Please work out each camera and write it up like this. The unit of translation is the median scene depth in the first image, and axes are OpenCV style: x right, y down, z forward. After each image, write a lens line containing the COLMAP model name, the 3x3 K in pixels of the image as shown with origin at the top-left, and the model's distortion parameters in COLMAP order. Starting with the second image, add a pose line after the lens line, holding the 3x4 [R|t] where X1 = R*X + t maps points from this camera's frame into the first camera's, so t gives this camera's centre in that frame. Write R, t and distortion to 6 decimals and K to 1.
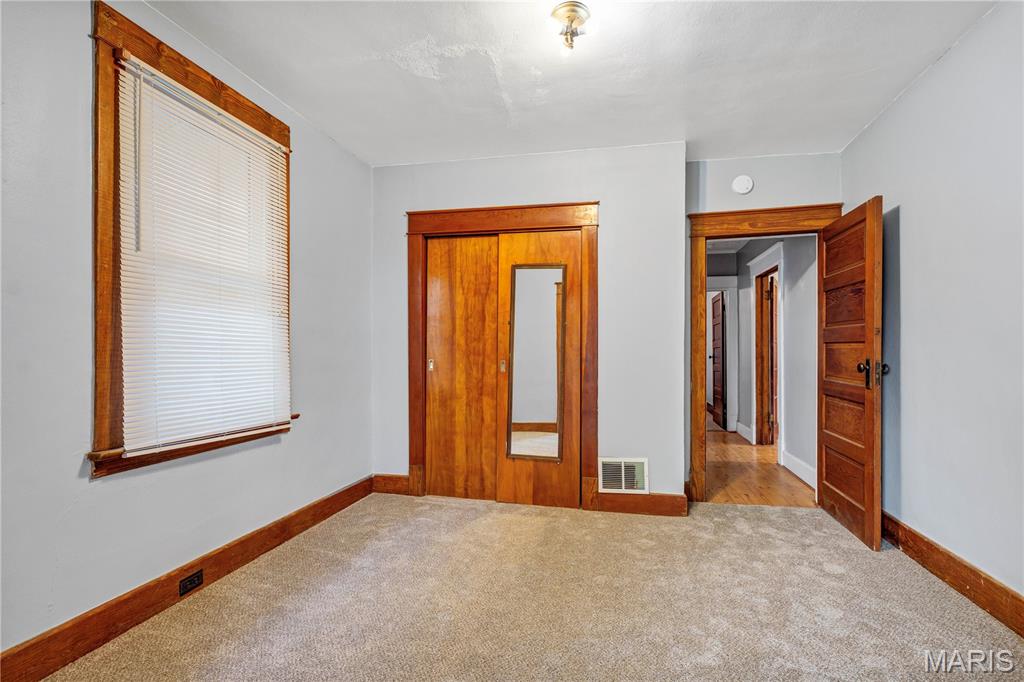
lens RADIAL K [[456.4, 0, 517.2], [0, 456.4, 340.1], [0, 0, 1]] dist [0.000552, 0.000375]
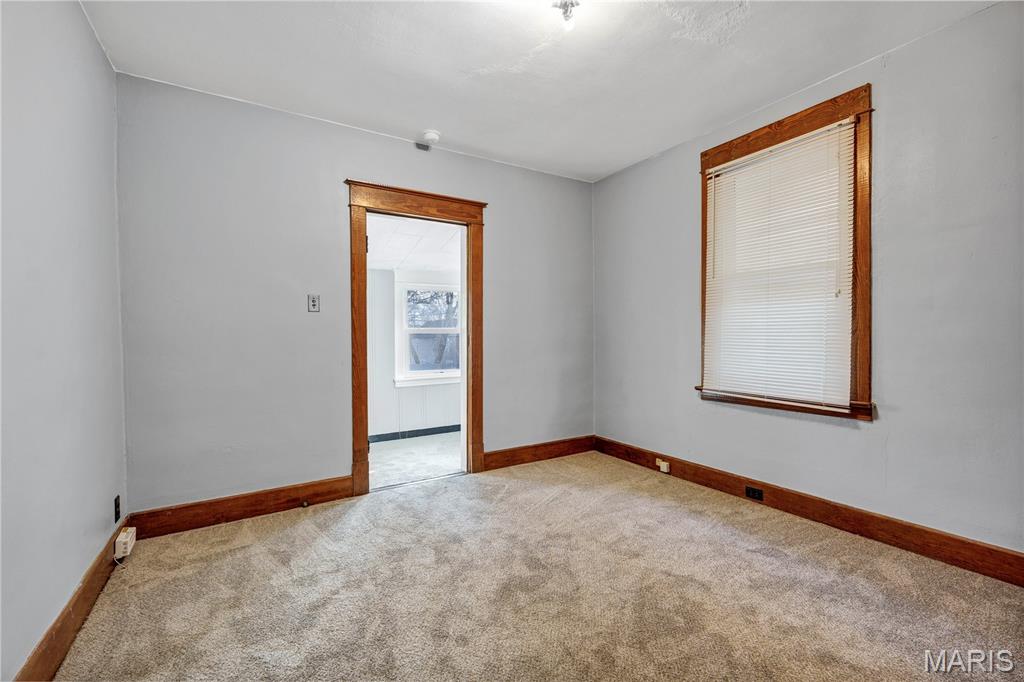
lens RADIAL K [[456.4, 0, 517.2], [0, 456.4, 340.1], [0, 0, 1]] dist [0.000552, 0.000375]
pose [[-0.717318, 0.006806, -0.696712, 0.824405], [0.022790, 0.999646, -0.013699, 0.045505], [0.696373, -0.025704, -0.717220, 1.514414]]
